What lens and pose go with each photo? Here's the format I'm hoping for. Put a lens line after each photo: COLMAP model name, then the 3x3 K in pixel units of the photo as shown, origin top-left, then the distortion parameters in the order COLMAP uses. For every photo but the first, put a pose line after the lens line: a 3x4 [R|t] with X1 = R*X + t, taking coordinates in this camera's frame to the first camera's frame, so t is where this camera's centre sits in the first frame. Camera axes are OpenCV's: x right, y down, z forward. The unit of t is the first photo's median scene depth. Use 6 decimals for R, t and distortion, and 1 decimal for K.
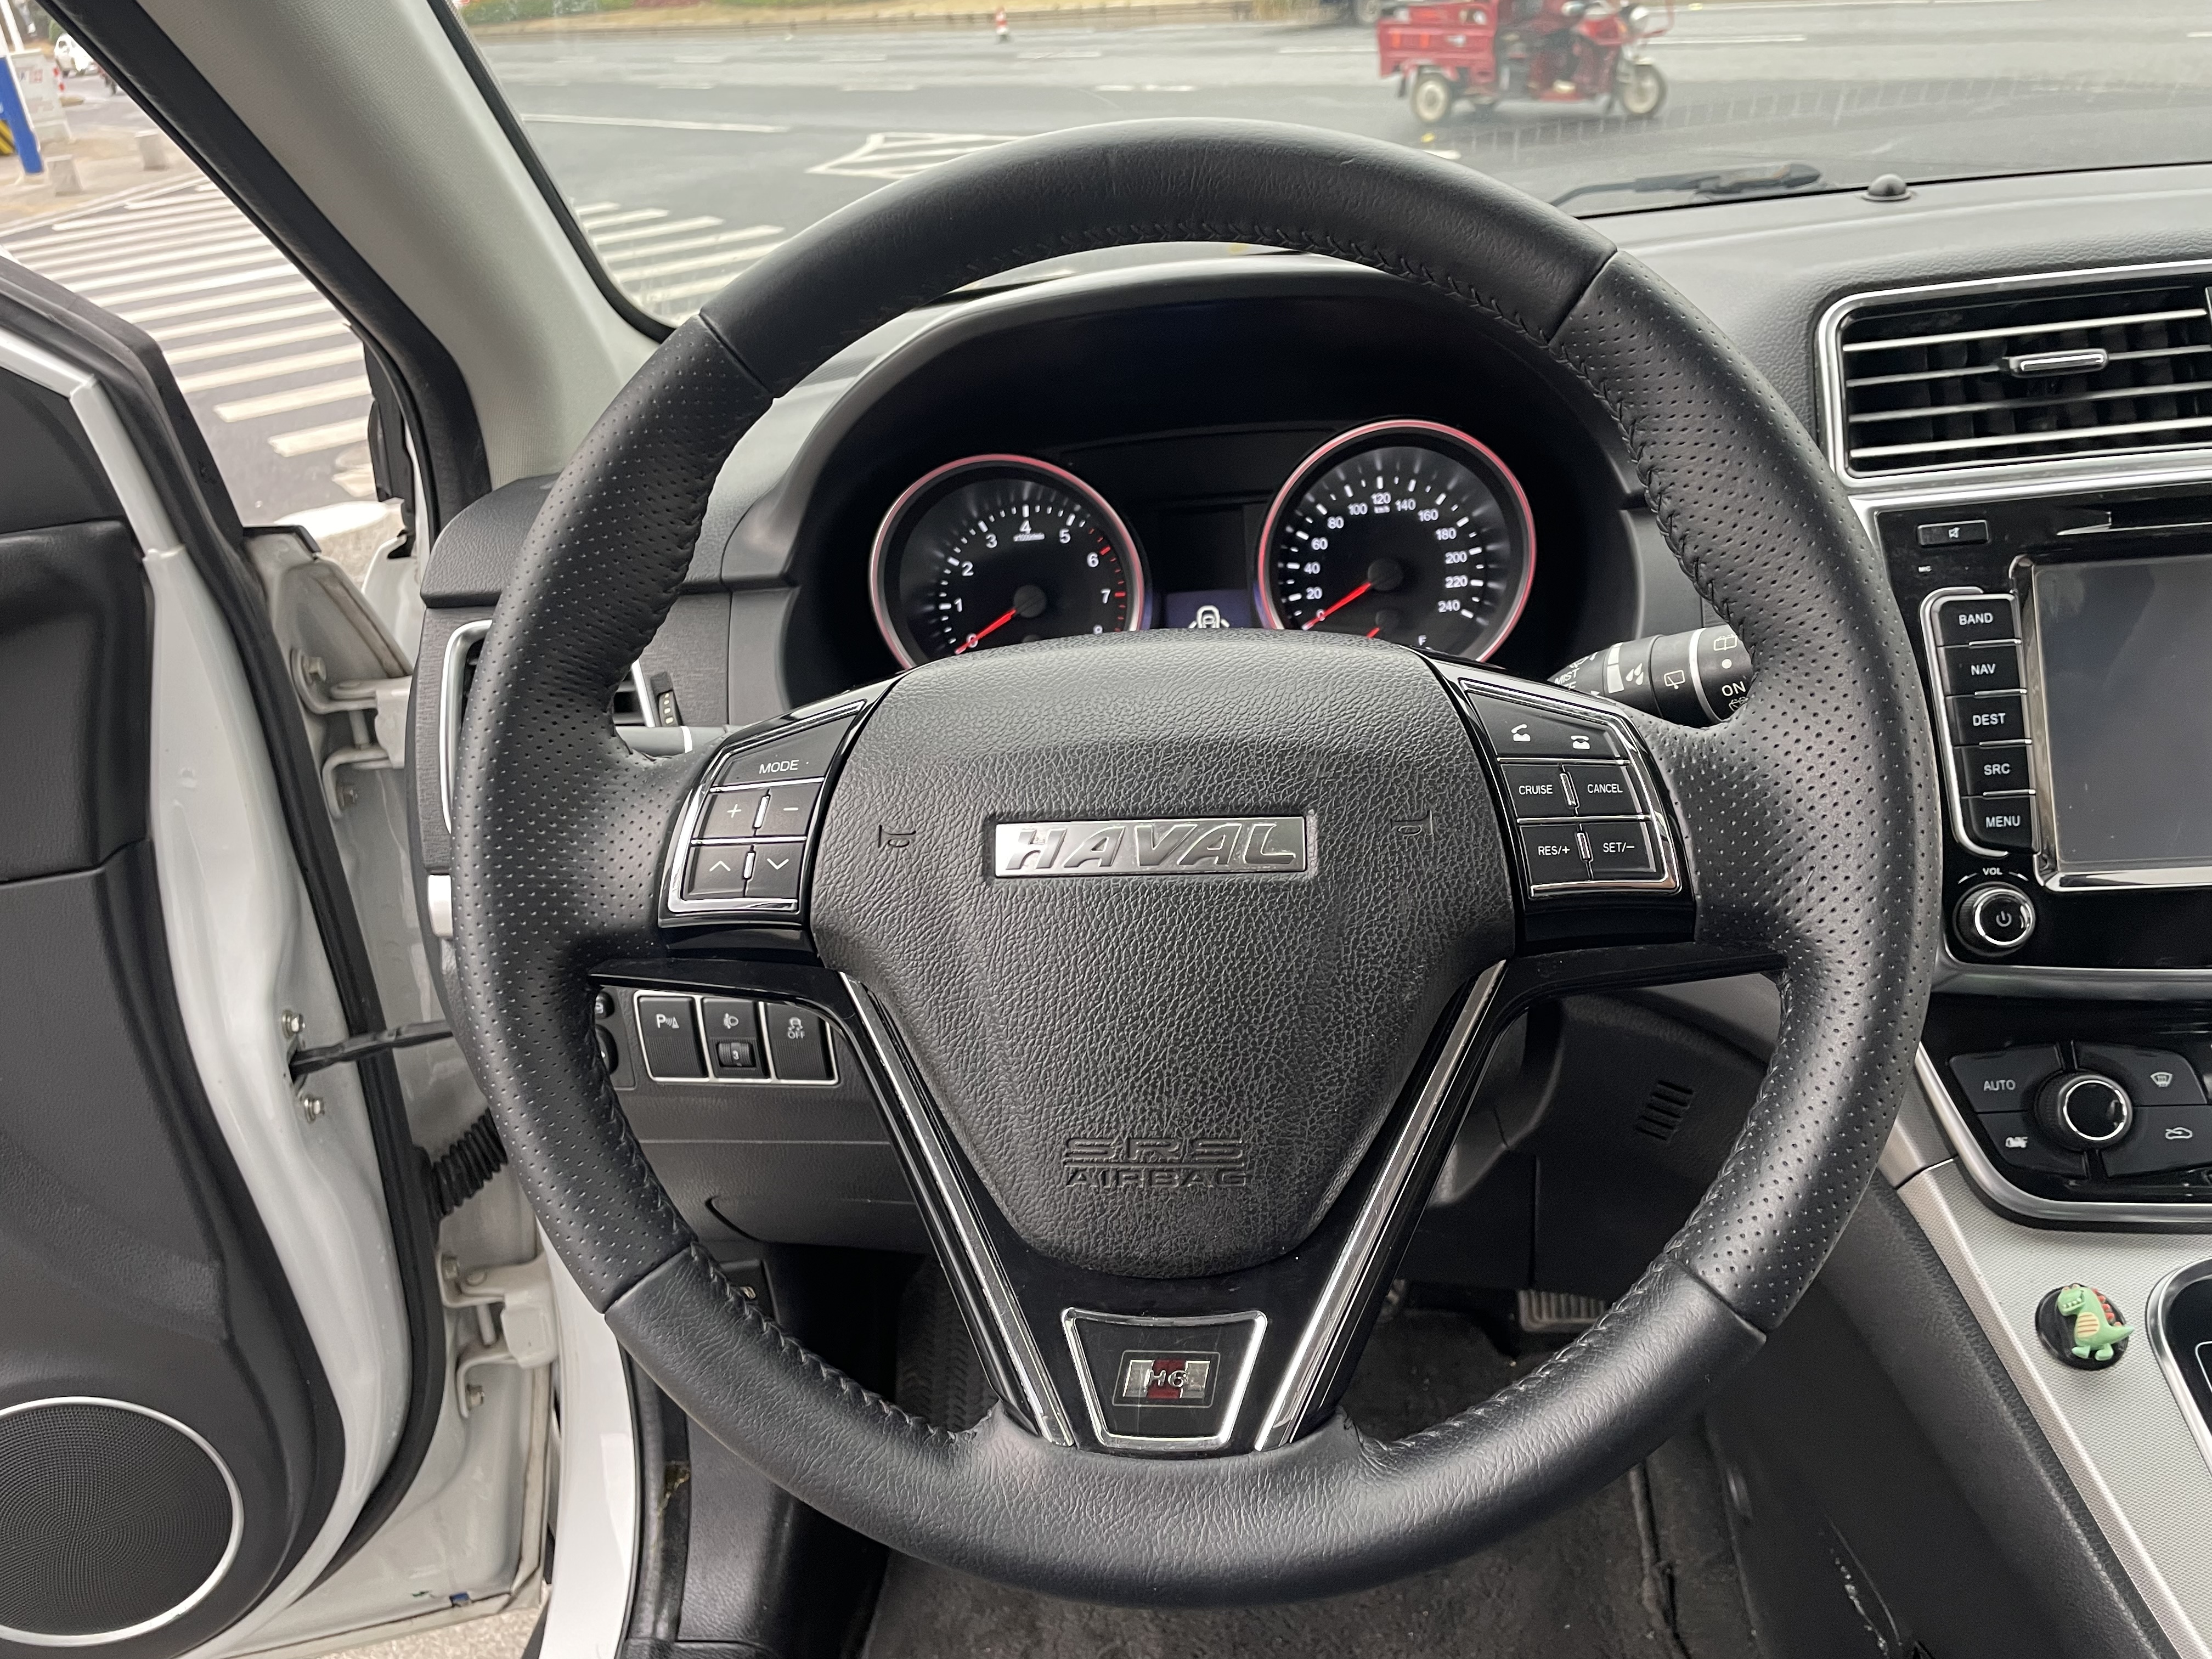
lens RADIAL K [[1645.6, 0, 1107.8], [0, 1645.6, 832.7], [0, 0, 1]] dist [0.091777, -0.116935]
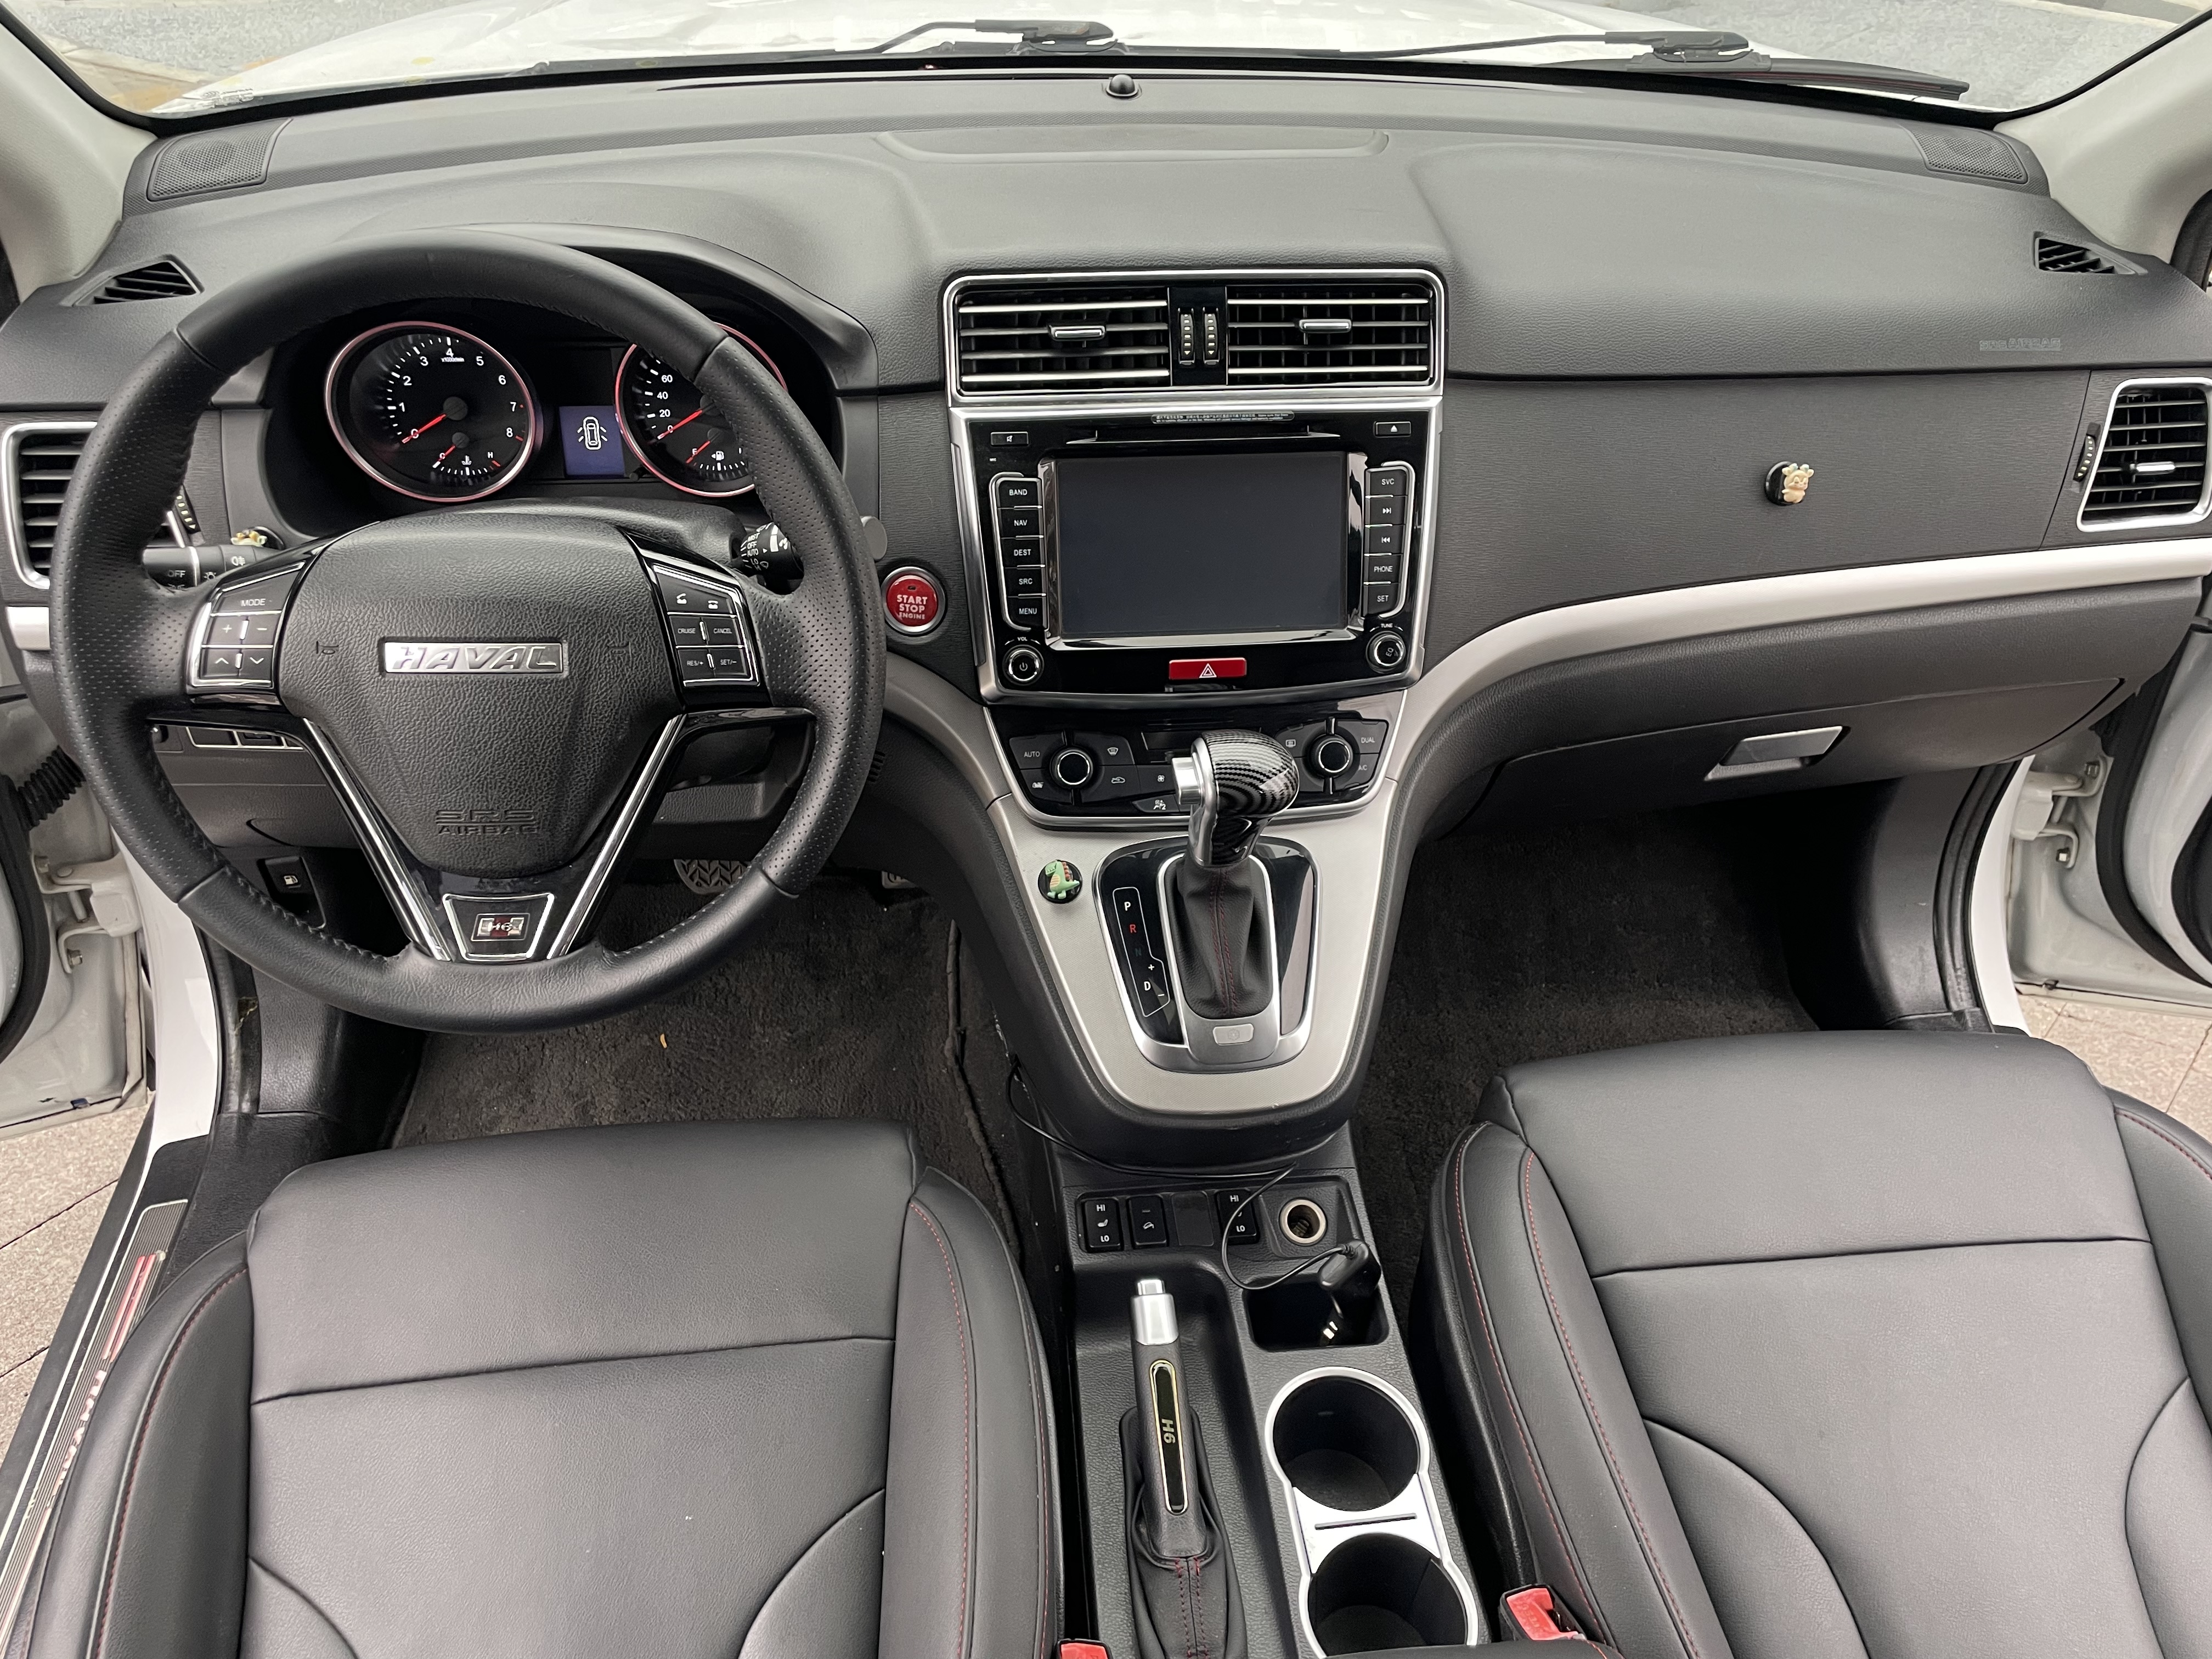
lens RADIAL K [[1645.6, 0, 1107.8], [0, 1645.6, 832.7], [0, 0, 1]] dist [0.091777, -0.116935]
pose [[0.974354, -0.020409, 0.224091, 0.216779], [-0.037994, 0.966658, 0.253237, -0.222201], [-0.221788, -0.255256, 0.941092, -0.716580]]
